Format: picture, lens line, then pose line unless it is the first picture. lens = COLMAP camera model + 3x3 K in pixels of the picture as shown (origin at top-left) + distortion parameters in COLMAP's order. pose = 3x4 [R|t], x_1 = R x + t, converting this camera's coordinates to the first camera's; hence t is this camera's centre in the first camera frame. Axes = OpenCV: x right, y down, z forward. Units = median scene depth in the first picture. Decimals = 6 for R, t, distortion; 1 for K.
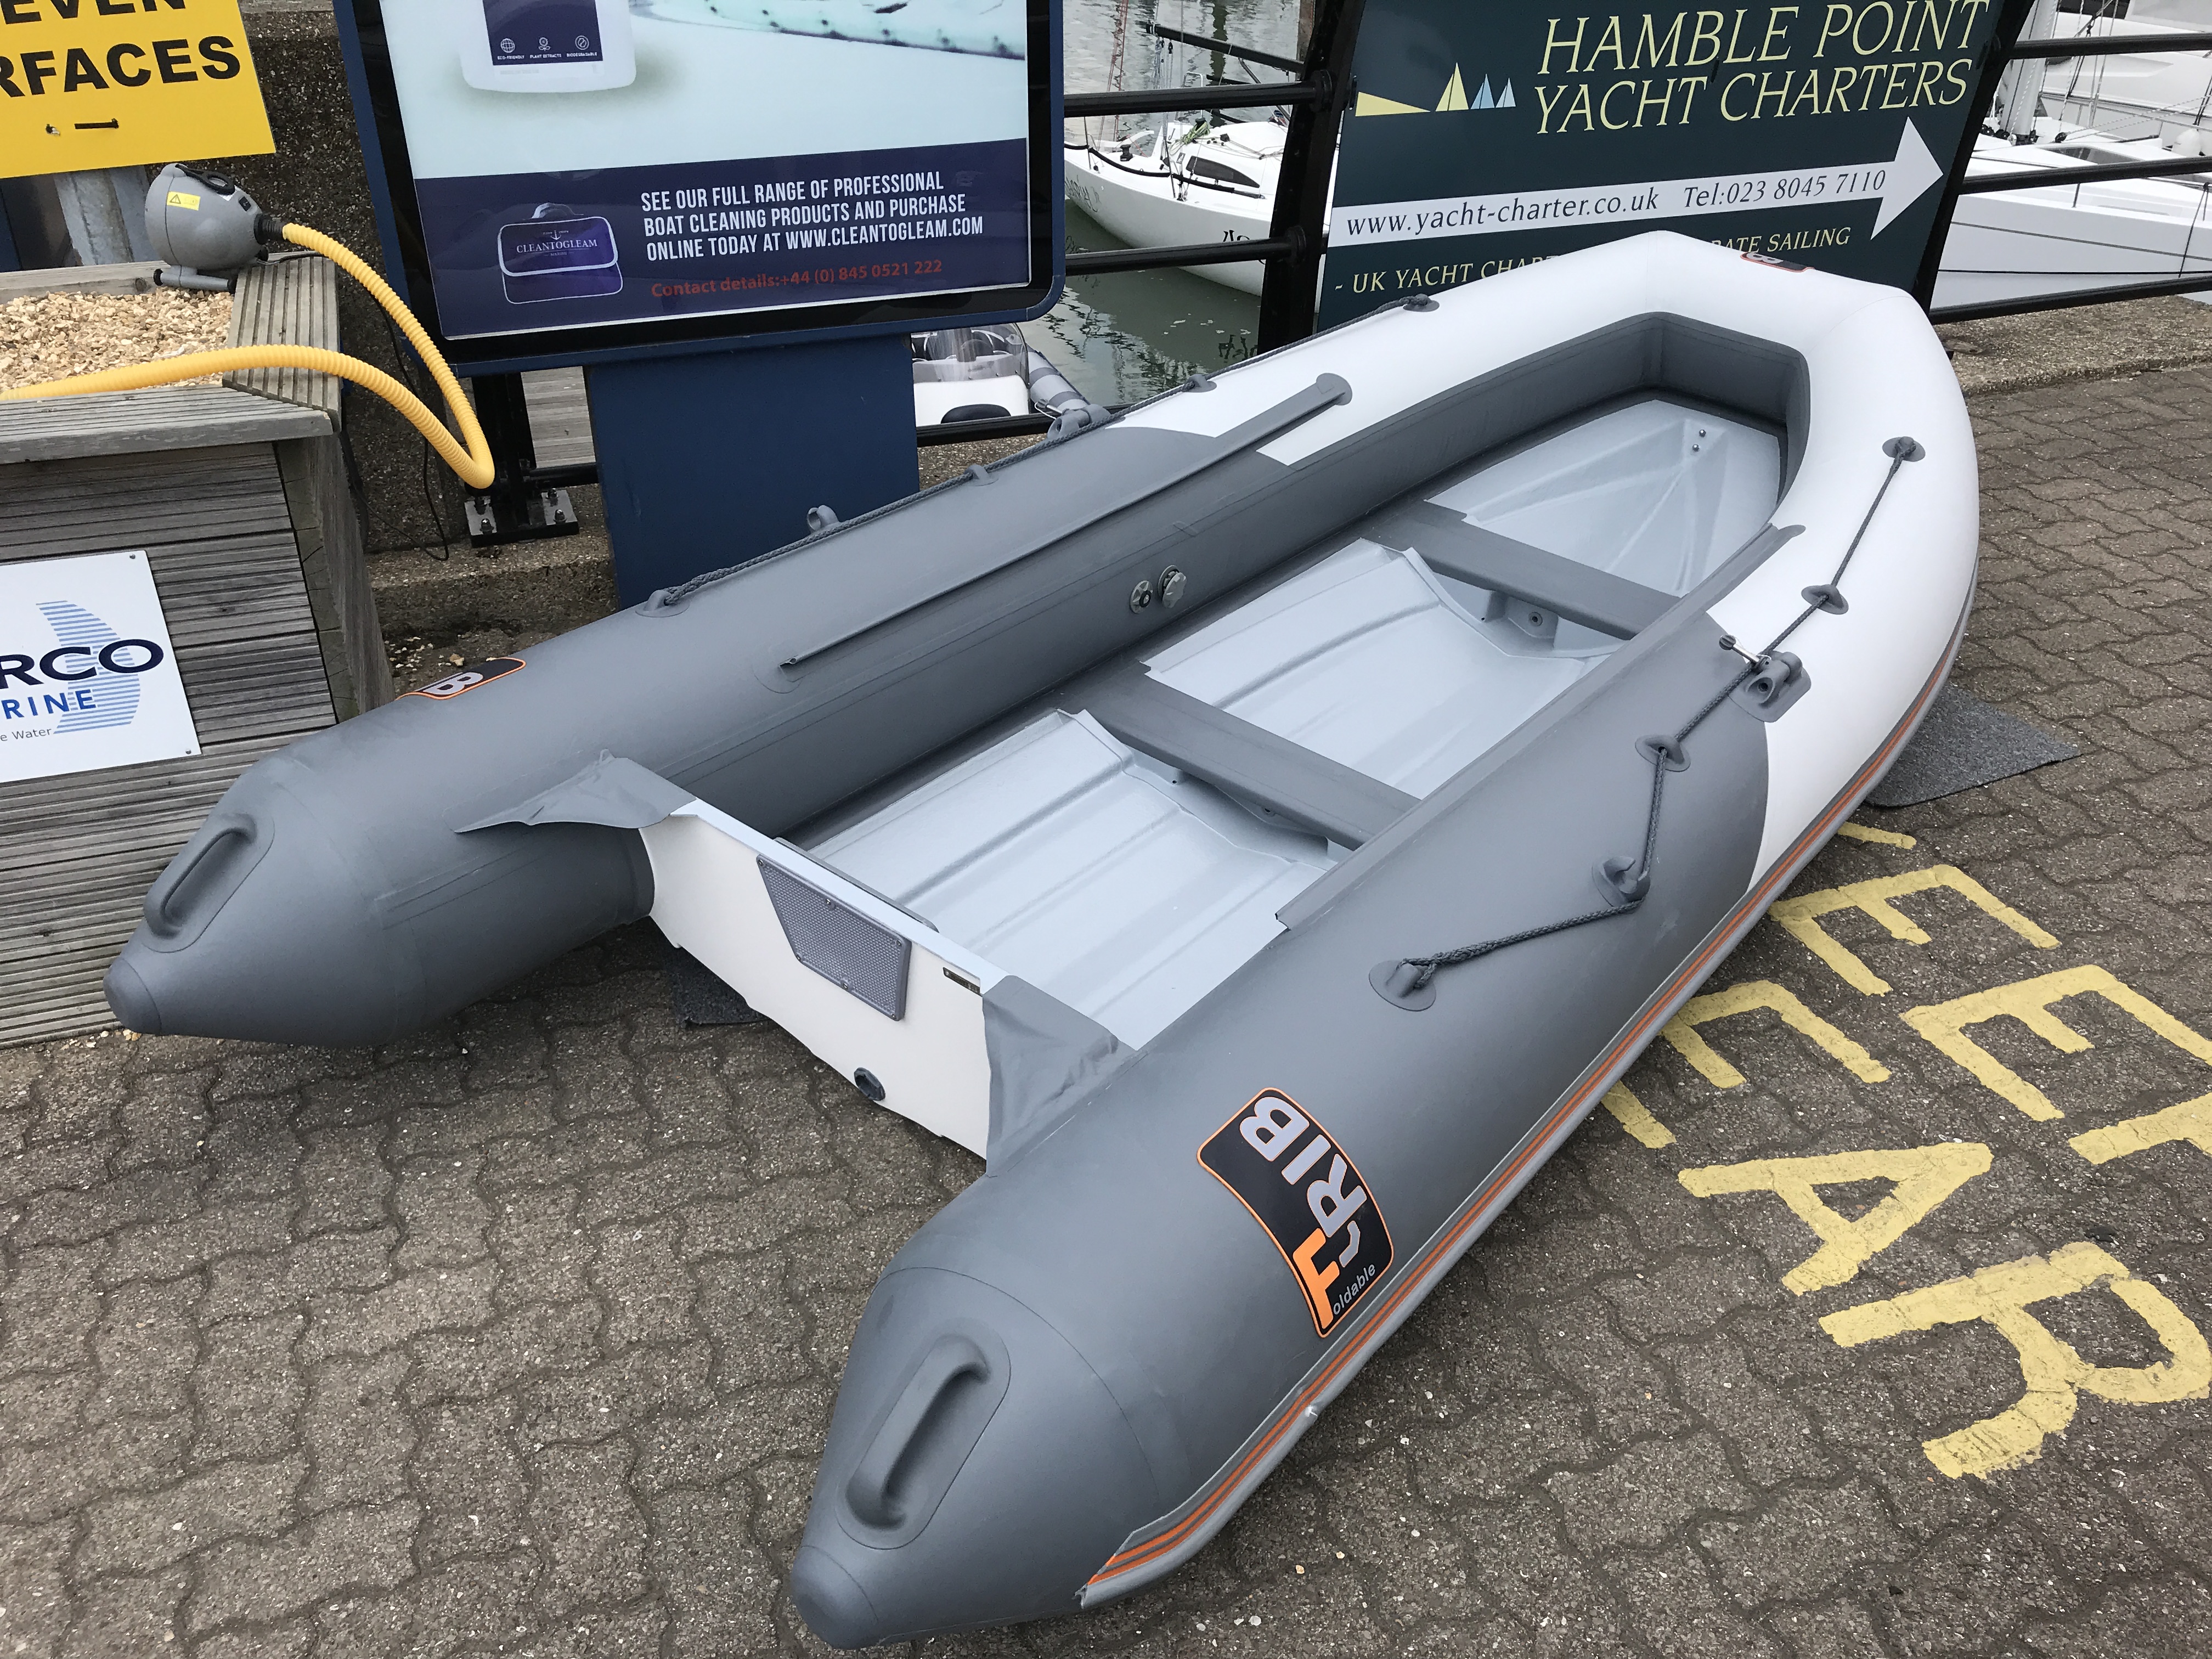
lens RADIAL K [[1810.9, 0, 1105.3], [0, 1810.9, 830.1], [0, 0, 1]] dist [0.005062, 0.014066]
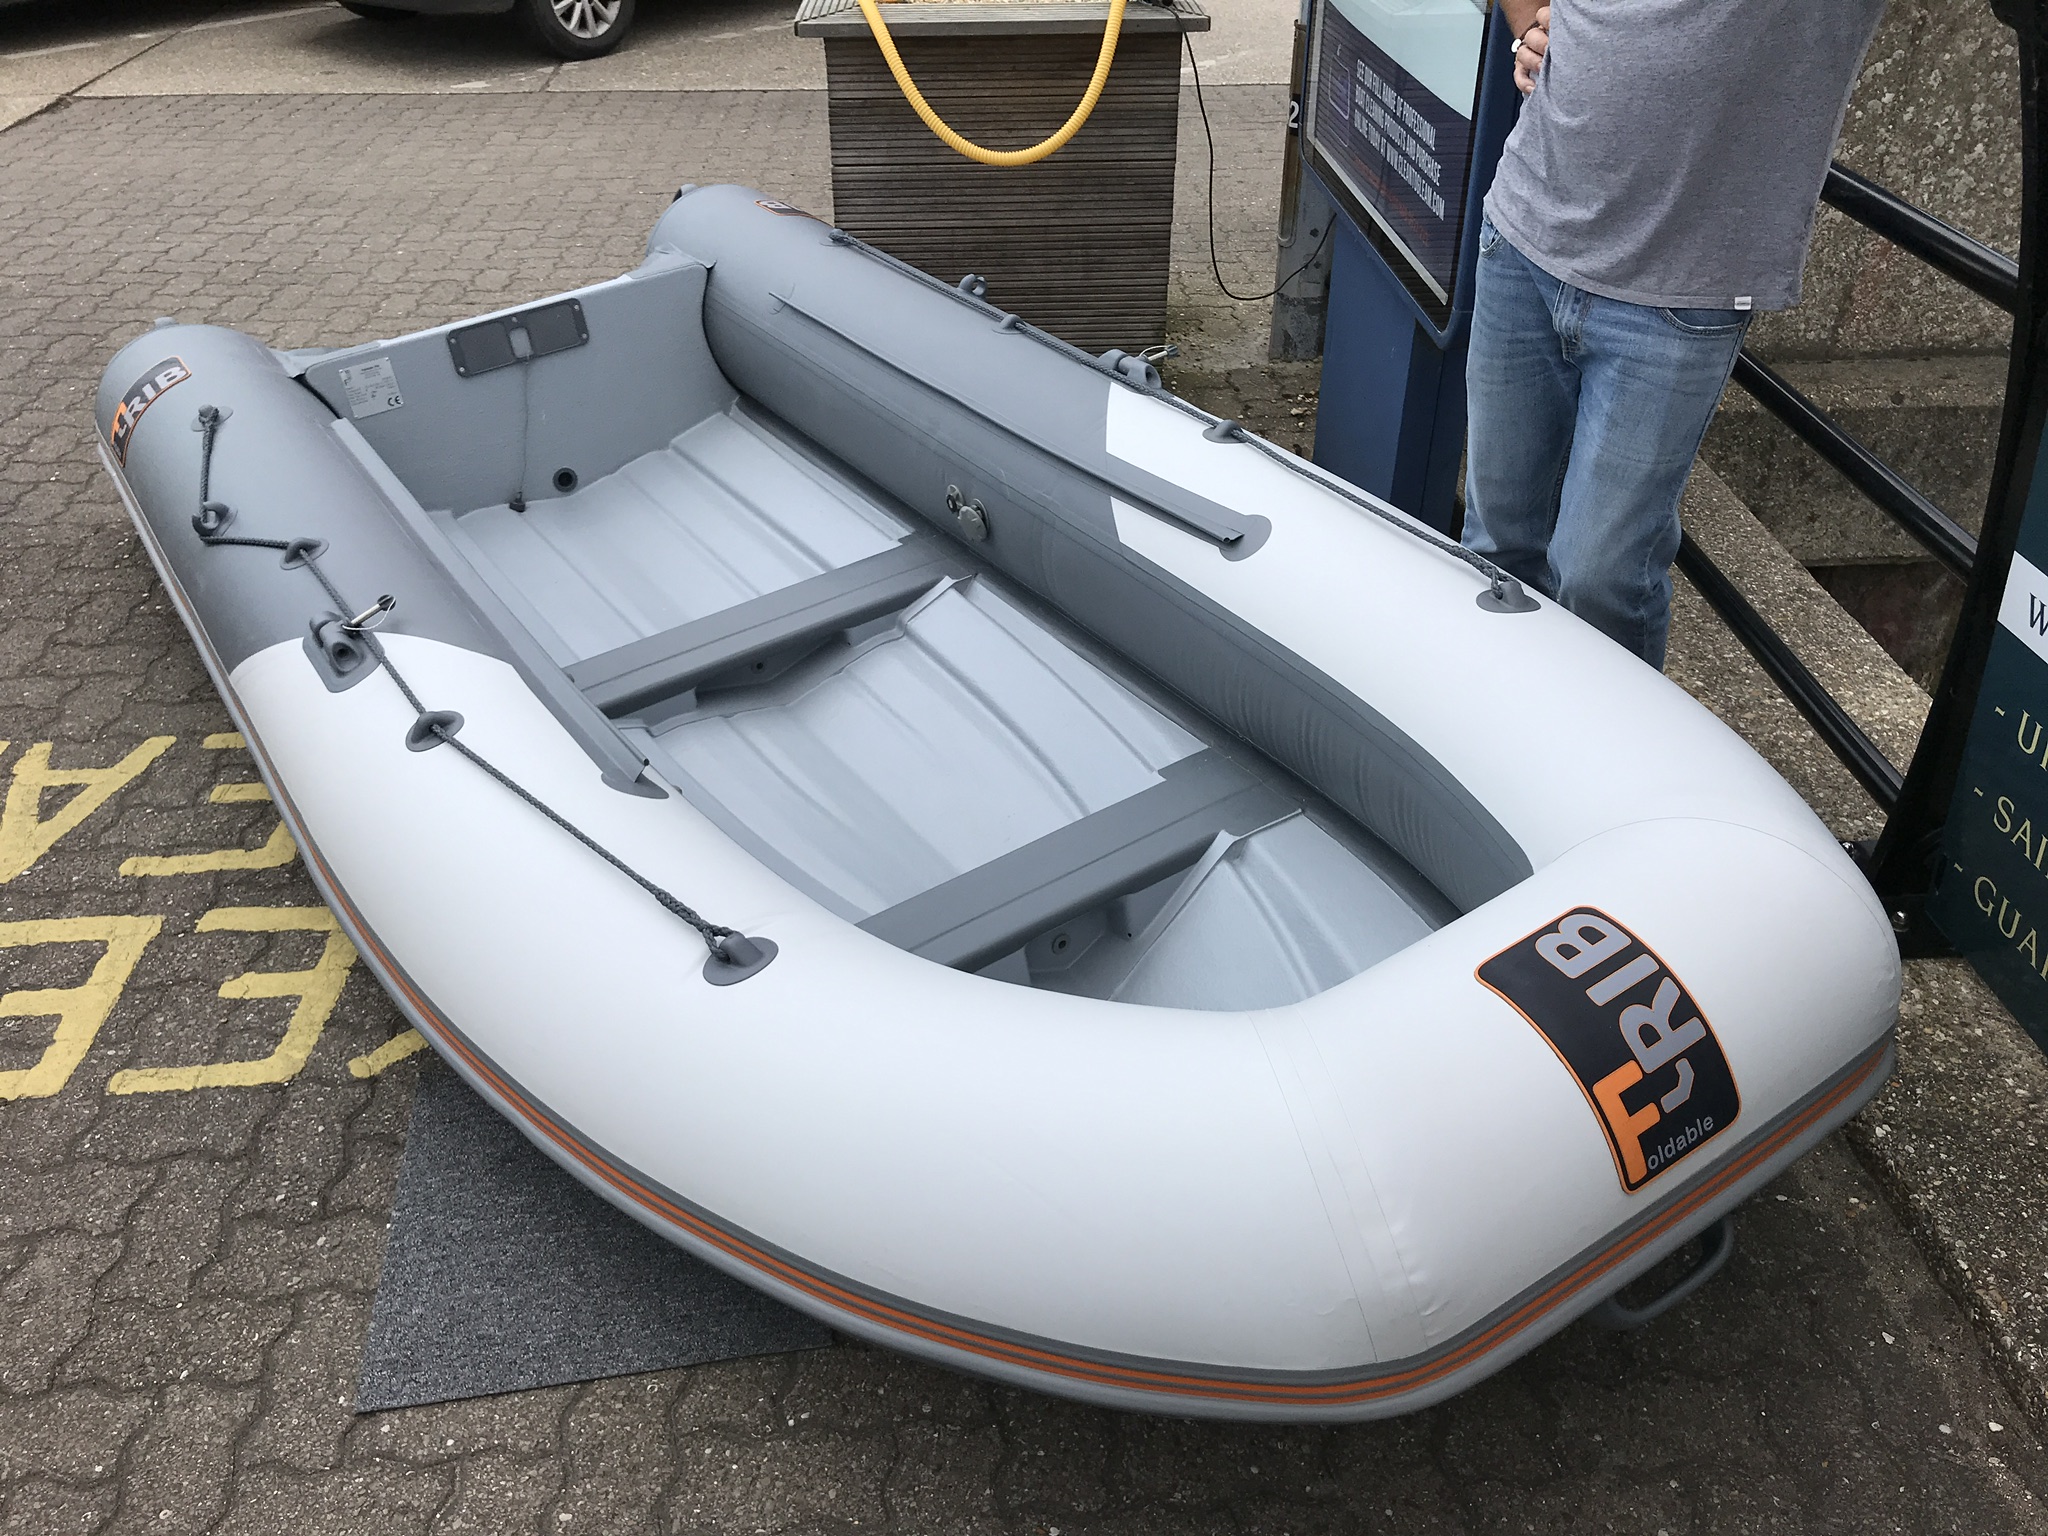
lens RADIAL K [[1676.7, 0, 1024.4], [0, 1676.7, 769.5], [0, 0, 1]] dist [0.005062, 0.014066]
pose [[-0.302863, 0.532055, -0.790690, 0.944238], [-0.490927, 0.624016, 0.607943, -0.713276], [0.816862, 0.572295, 0.072209, 1.223983]]
